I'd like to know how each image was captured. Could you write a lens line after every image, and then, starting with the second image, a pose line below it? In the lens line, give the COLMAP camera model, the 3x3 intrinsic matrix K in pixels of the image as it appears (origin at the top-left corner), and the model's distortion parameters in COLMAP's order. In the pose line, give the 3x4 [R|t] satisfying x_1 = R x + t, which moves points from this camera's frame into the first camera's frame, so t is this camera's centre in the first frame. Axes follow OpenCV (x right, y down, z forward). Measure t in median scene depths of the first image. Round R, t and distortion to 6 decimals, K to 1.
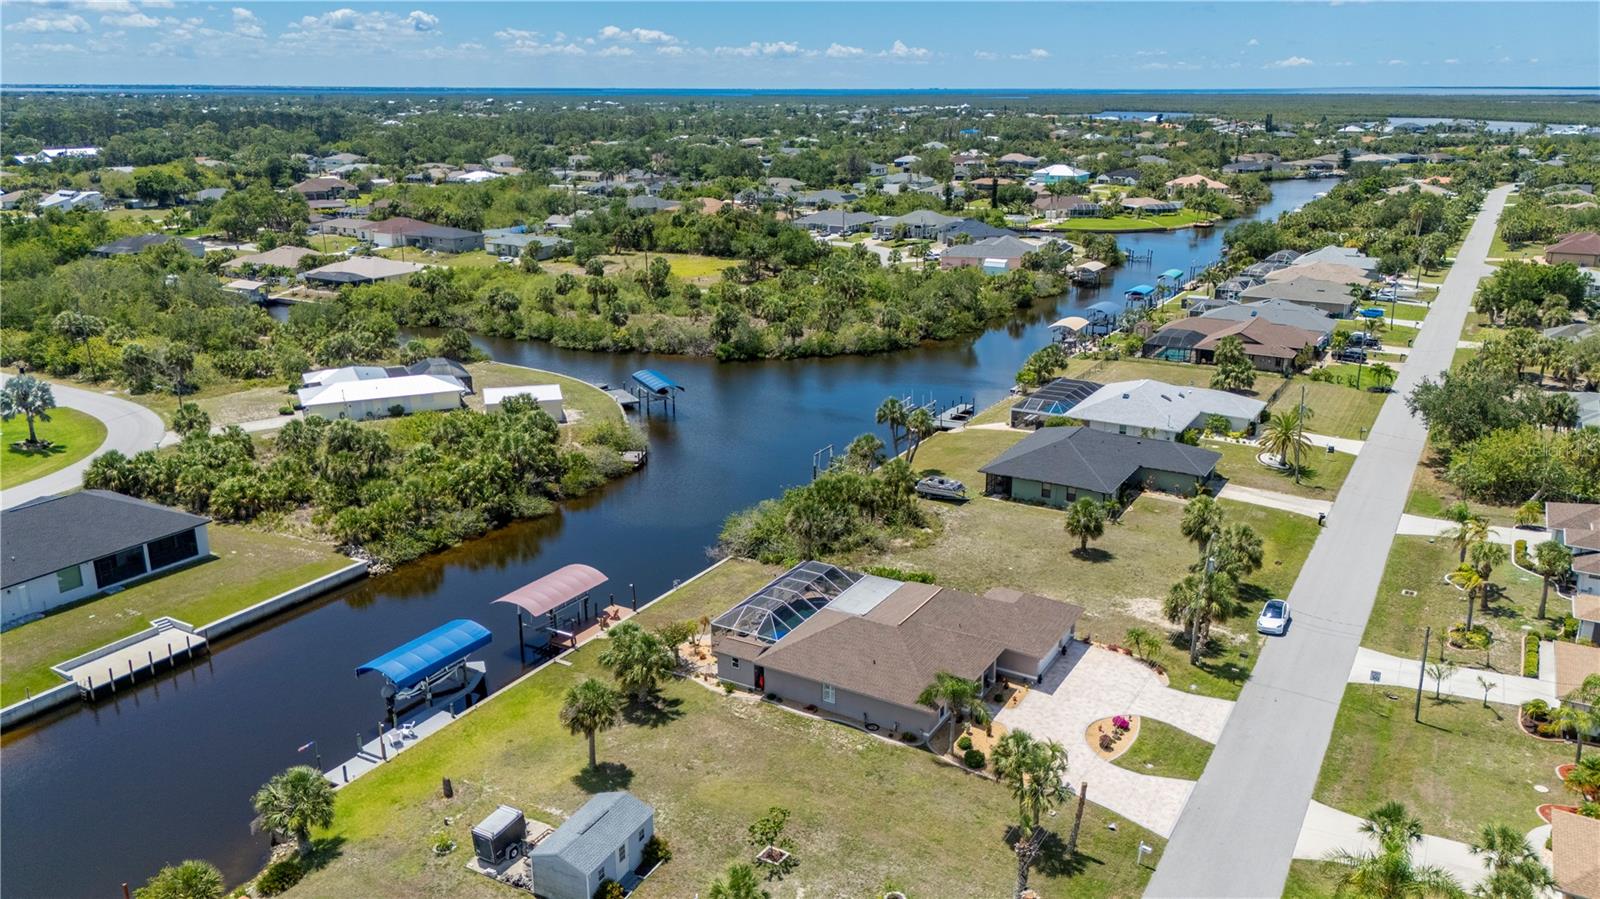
lens RADIAL K [[1207.8, 0, 786.1], [0, 1207.8, 448.2], [0, 0, 1]] dist [0.060586, -0.048488]
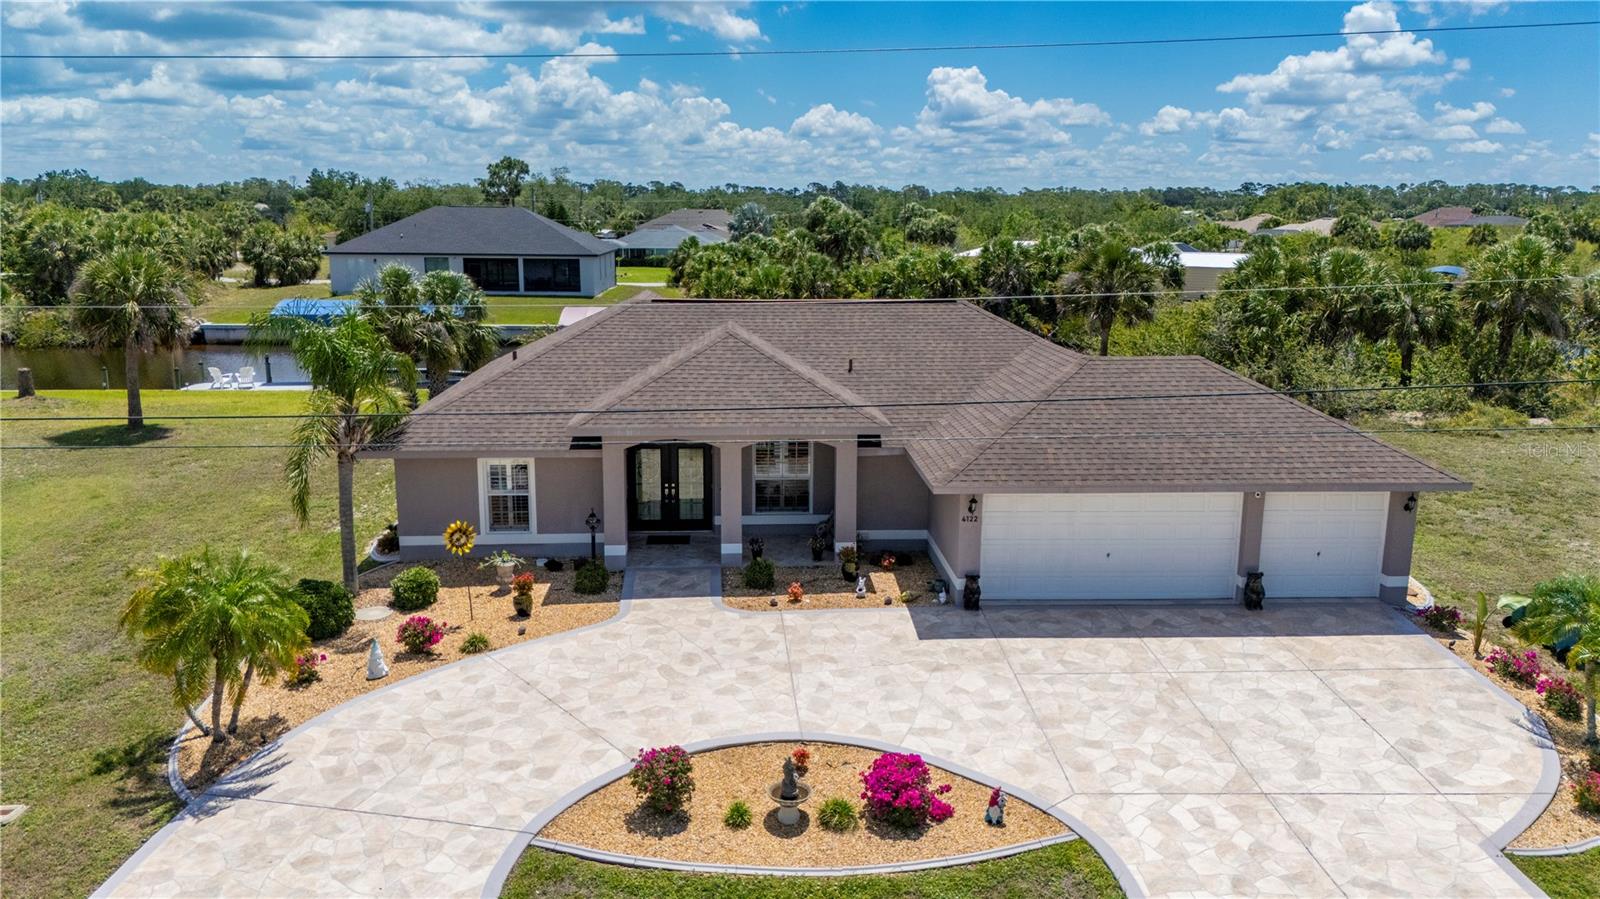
lens RADIAL K [[1178.5, 0, 800.0], [0, 1178.5, 449.5], [0, 0, 1]] dist [0.048800, -0.035188]
pose [[0.560802, 0.170172, -0.810273, 0.270933], [-0.246395, 0.968611, 0.032892, 0.112690], [0.790437, 0.181201, 0.585128, 0.571724]]
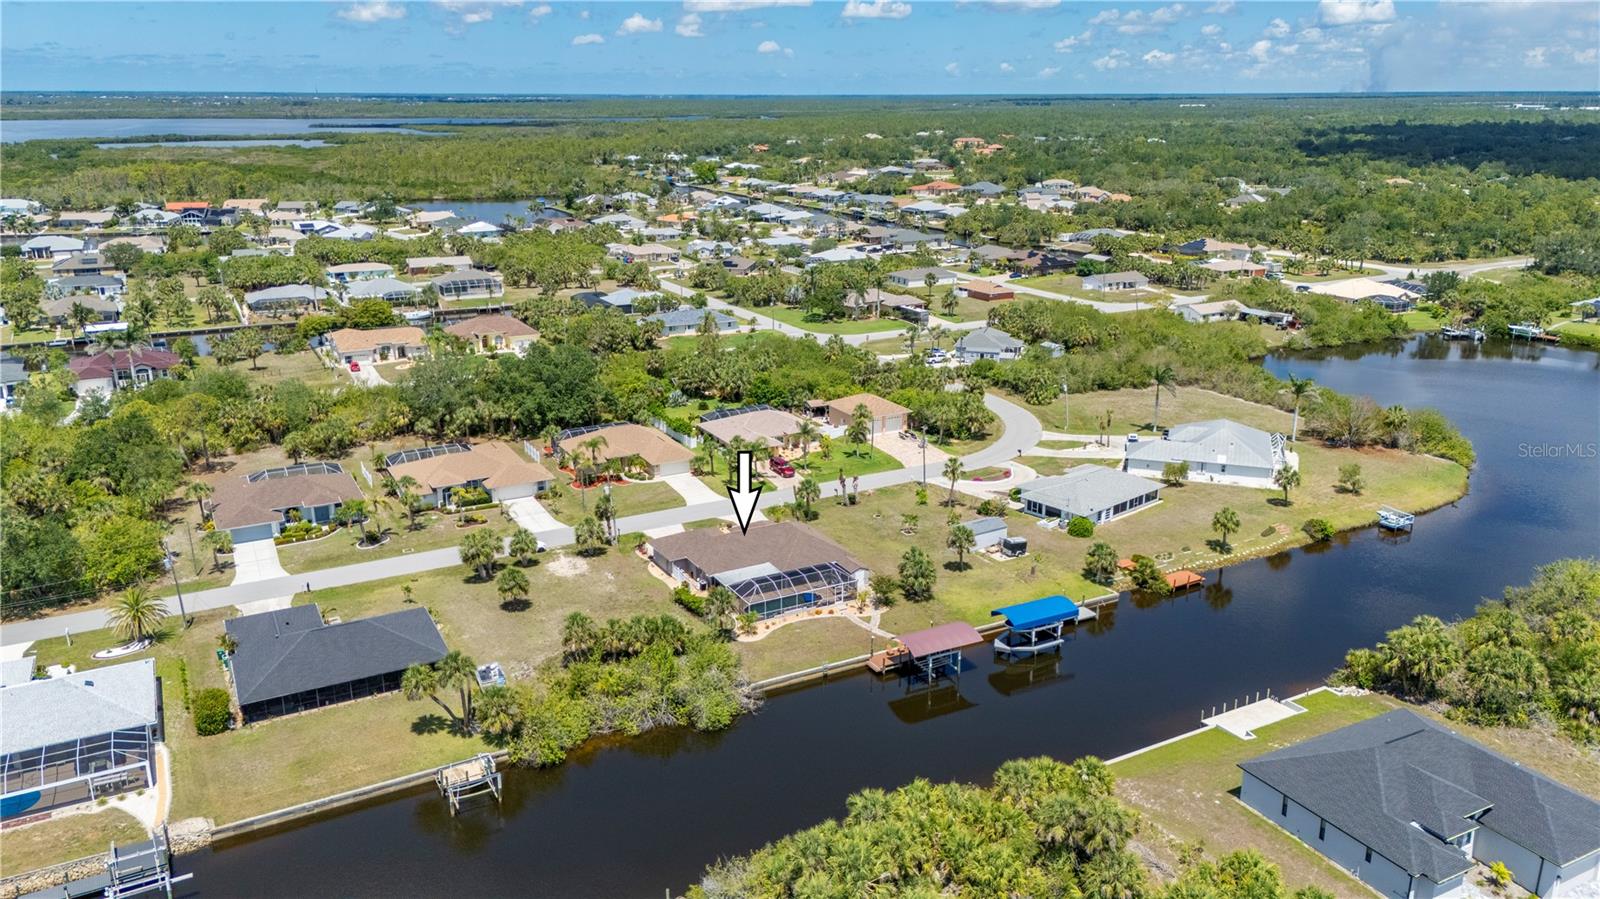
lens RADIAL K [[1176.2, 0, 791.6], [0, 1176.2, 449.2], [0, 0, 1]] dist [0.099642, -0.130194]
pose [[-0.854708, -0.152944, 0.496068, -0.515017], [0.150112, 0.841966, 0.518227, -0.571948], [-0.496932, 0.517398, -0.696676, 1.448259]]
